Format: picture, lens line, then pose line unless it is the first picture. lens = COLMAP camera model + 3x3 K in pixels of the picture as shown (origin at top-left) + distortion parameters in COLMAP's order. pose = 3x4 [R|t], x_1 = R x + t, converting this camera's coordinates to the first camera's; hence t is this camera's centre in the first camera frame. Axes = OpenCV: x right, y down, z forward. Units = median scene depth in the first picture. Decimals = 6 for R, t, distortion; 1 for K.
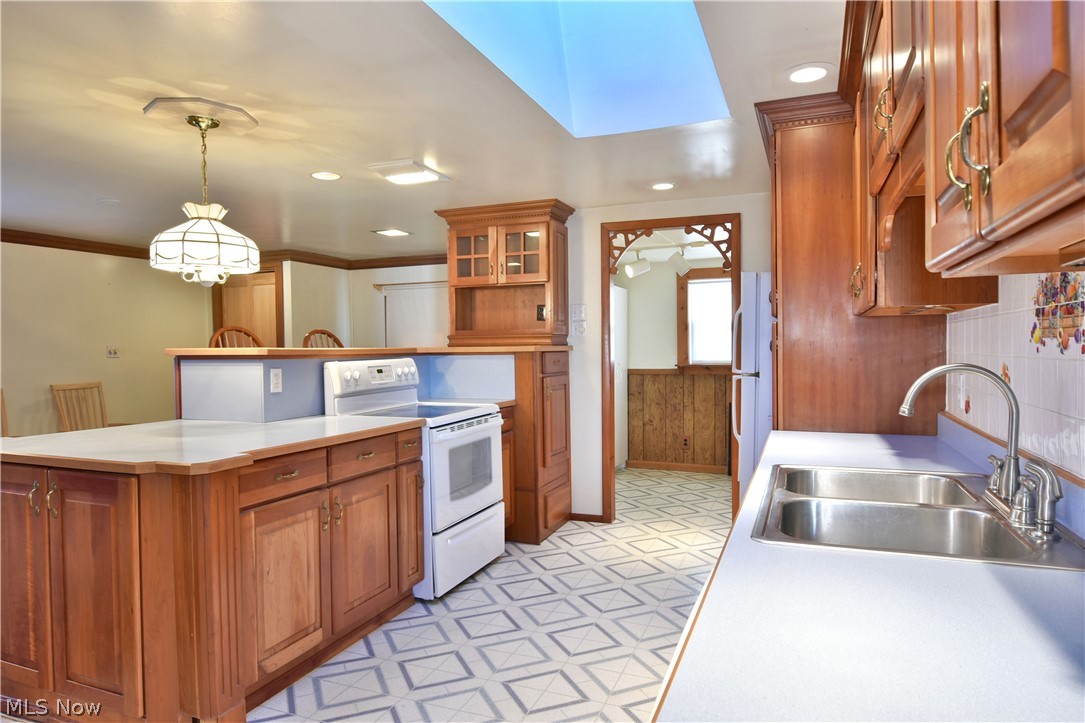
lens RADIAL K [[658.0, 0, 543.5], [0, 658.0, 364.8], [0, 0, 1]] dist [-0.010355, -0.007042]
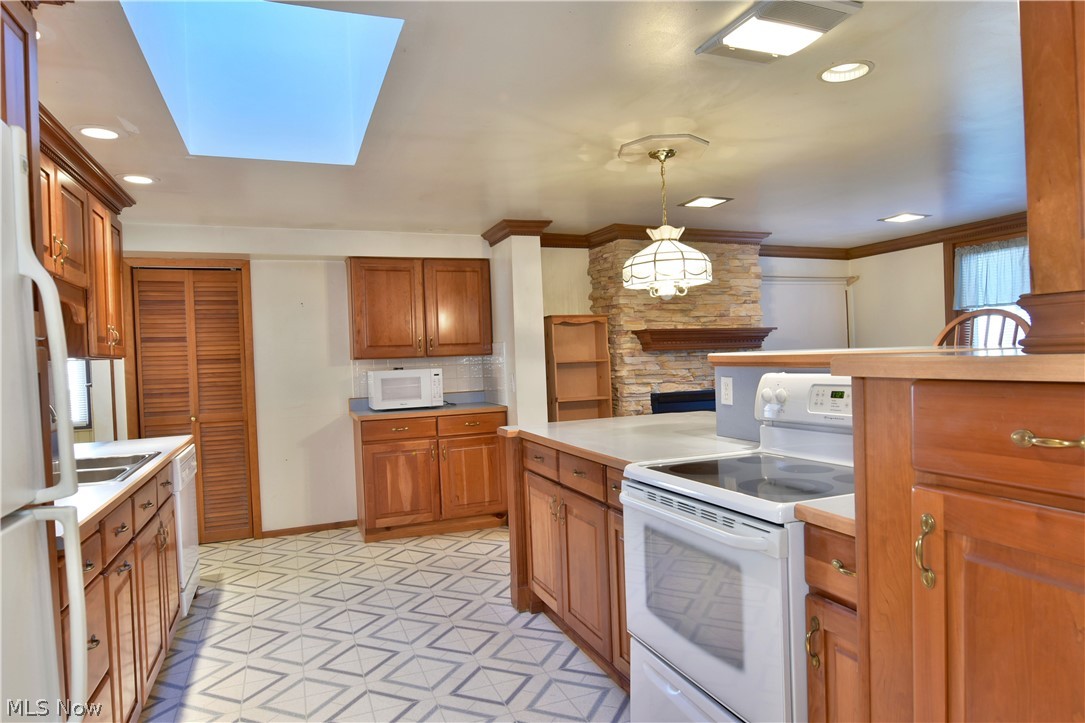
lens RADIAL K [[658.0, 0, 543.7], [0, 658.0, 365.9], [0, 0, 1]] dist [-0.010355, -0.007042]
pose [[-0.730294, 0.048990, -0.681374, 0.360163], [0.028437, 0.998741, 0.041330, -0.052202], [0.682540, 0.010807, -0.730768, 1.461214]]
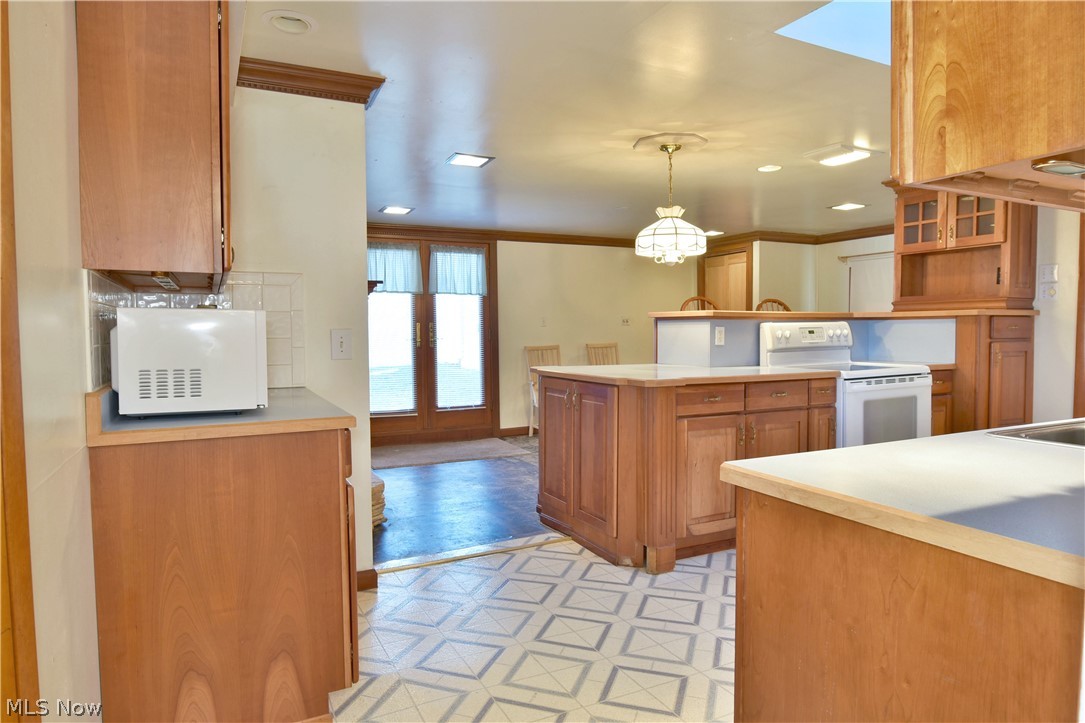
lens RADIAL K [[658.0, 0, 547.1], [0, 658.0, 362.5], [0, 0, 1]] dist [-0.010355, -0.007042]
pose [[0.751838, 0.038912, -0.658199, 0.192795], [-0.019191, 0.999126, 0.037146, 0.034605], [0.659069, -0.015297, 0.751927, -0.202921]]
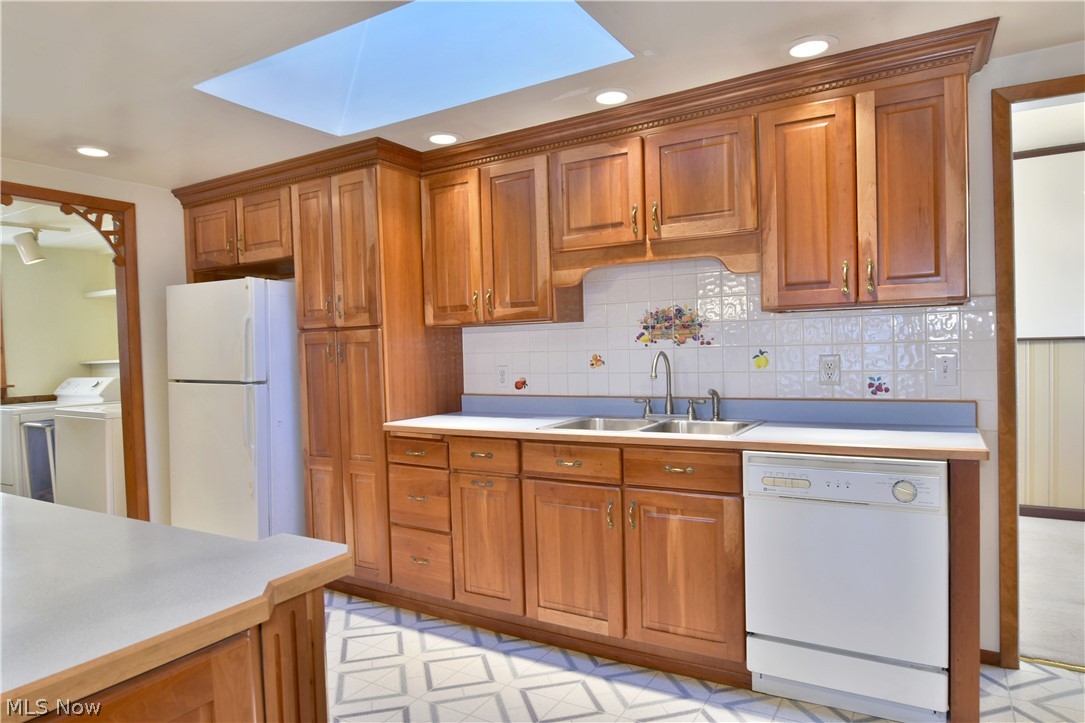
lens RADIAL K [[658.0, 0, 549.9], [0, 658.0, 363.8], [0, 0, 1]] dist [-0.010355, -0.007042]
pose [[0.151362, -0.018324, 0.988308, -0.640454], [0.052540, 0.998564, 0.010468, -0.000730], [-0.987081, 0.050342, 0.152108, 0.456786]]
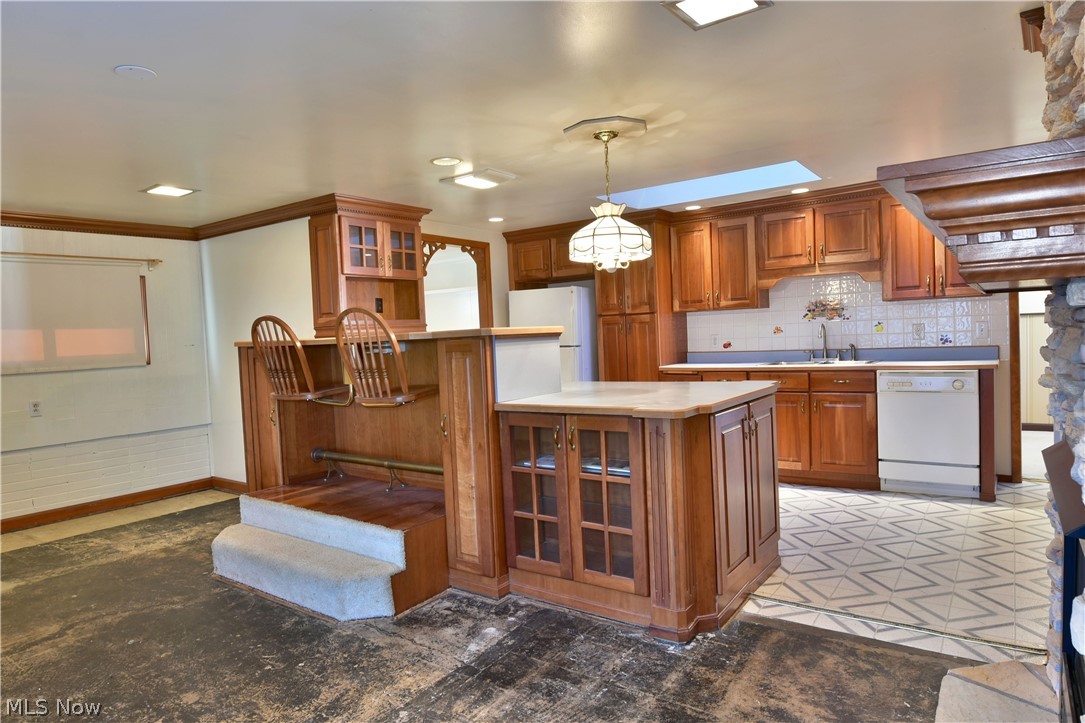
lens RADIAL K [[658.0, 0, 545.9], [0, 658.0, 364.1], [0, 0, 1]] dist [-0.010355, -0.007042]
pose [[0.235916, -0.046222, 0.970674, -1.501099], [0.068099, 0.997199, 0.030934, 0.002914], [-0.969385, 0.058804, 0.238403, 0.729780]]
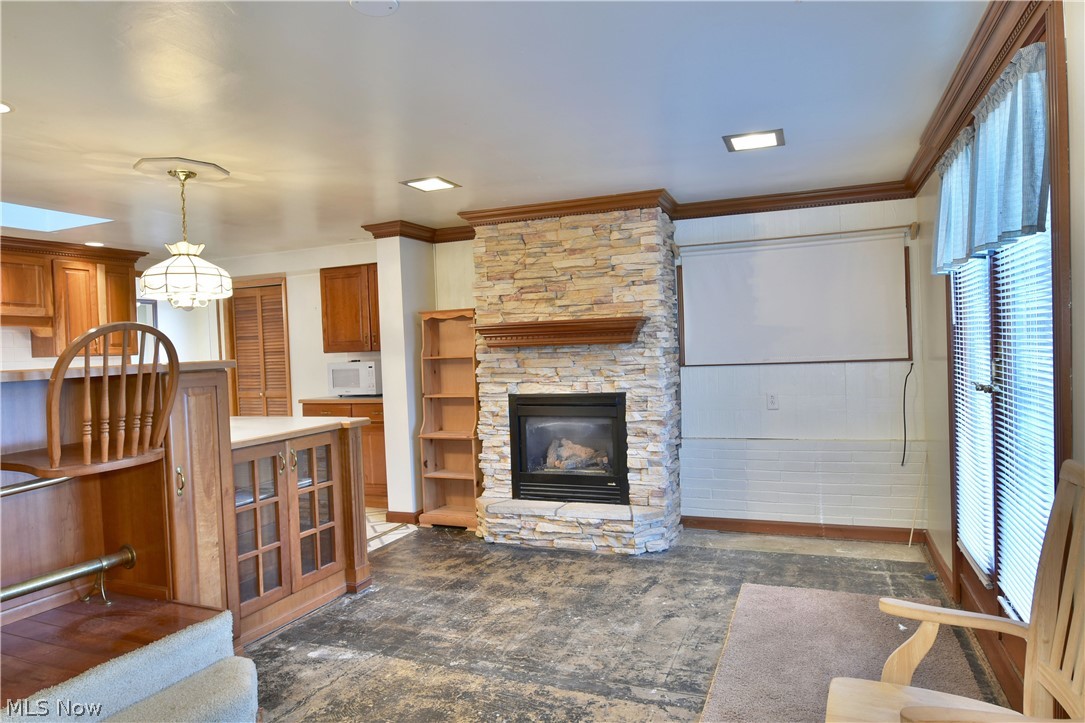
lens RADIAL K [[658.0, 0, 545.3], [0, 658.0, 368.1], [0, 0, 1]] dist [-0.010355, -0.007042]
pose [[-0.998809, 0.048408, 0.006056, -1.016506], [0.048651, 0.997554, 0.050192, -0.037199], [-0.003612, 0.050427, -0.998721, 1.911637]]
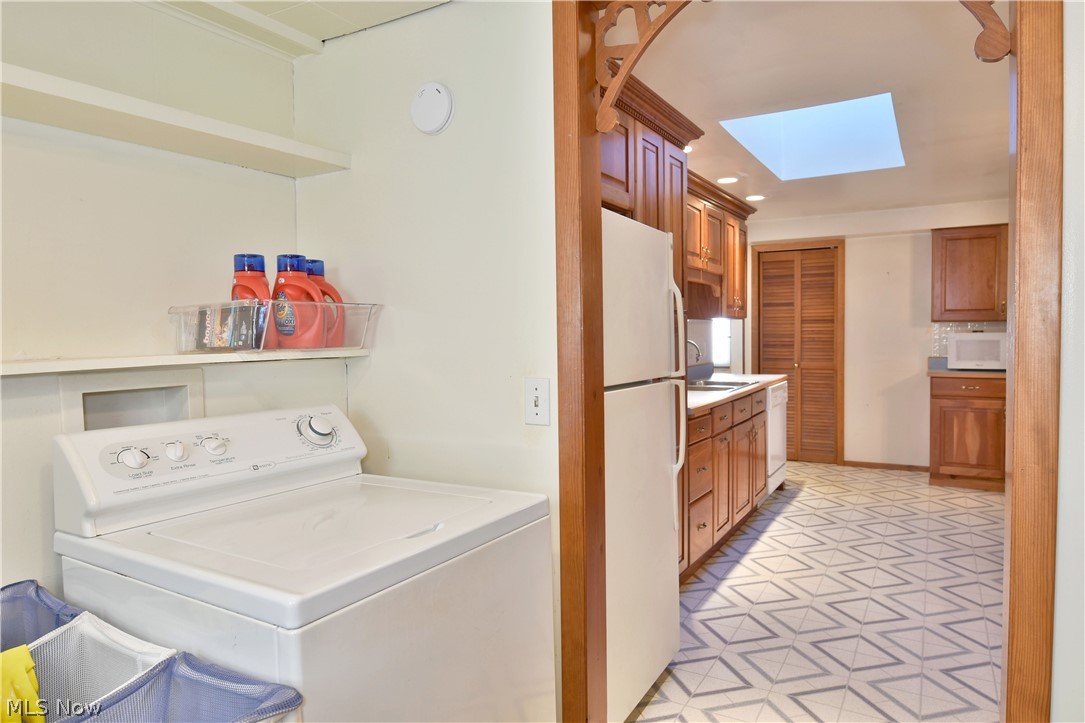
lens RADIAL K [[658.0, 0, 545.2], [0, 658.0, 356.2], [0, 0, 1]] dist [-0.010355, -0.007042]
pose [[-0.986449, 0.019361, 0.162919, 0.350243], [0.029603, 0.997718, 0.060678, -0.060717], [-0.161373, 0.064678, -0.984772, 1.881246]]
